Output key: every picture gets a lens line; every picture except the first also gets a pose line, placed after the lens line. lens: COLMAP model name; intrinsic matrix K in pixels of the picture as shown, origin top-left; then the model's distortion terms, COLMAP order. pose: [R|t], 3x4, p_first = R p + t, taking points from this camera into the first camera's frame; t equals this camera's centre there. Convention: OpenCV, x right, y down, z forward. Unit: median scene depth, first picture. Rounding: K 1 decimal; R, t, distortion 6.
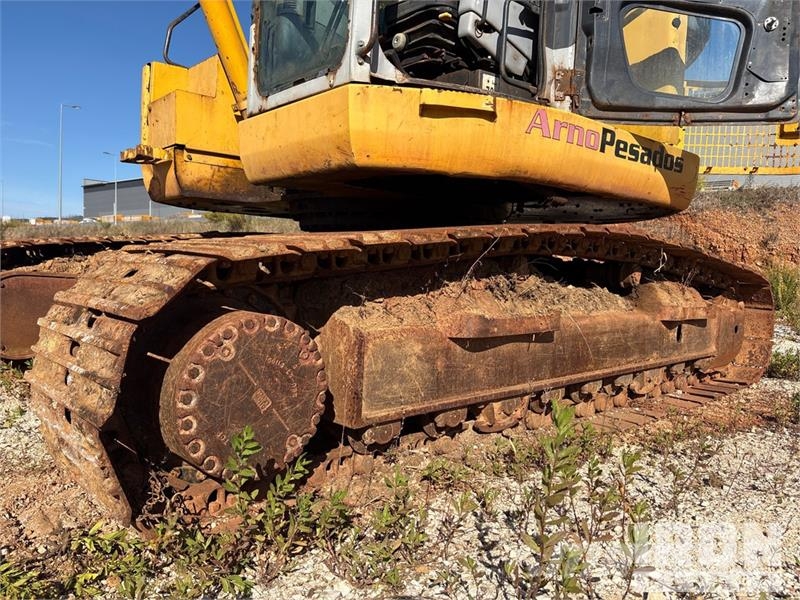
lens RADIAL K [[604.4, 0, 400.3], [0, 604.4, 293.6], [0, 0, 1]] dist [0.087321, -0.107409]
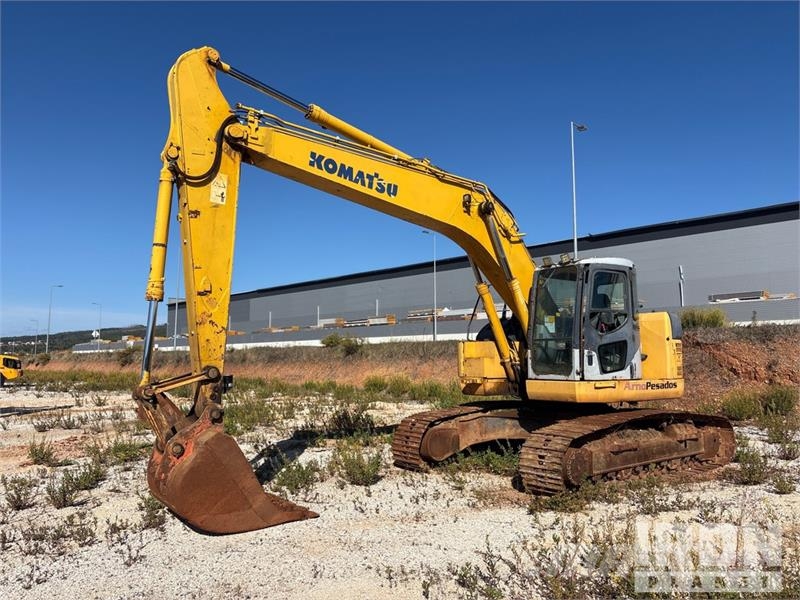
lens RADIAL K [[604.4, 0, 400.3], [0, 604.4, 293.6], [0, 0, 1]] dist [0.087321, -0.107409]
pose [[0.996296, -0.047279, -0.071820, -0.666731], [0.035616, 0.987151, -0.155768, -0.258293], [0.078262, 0.152633, 0.985179, -2.212469]]
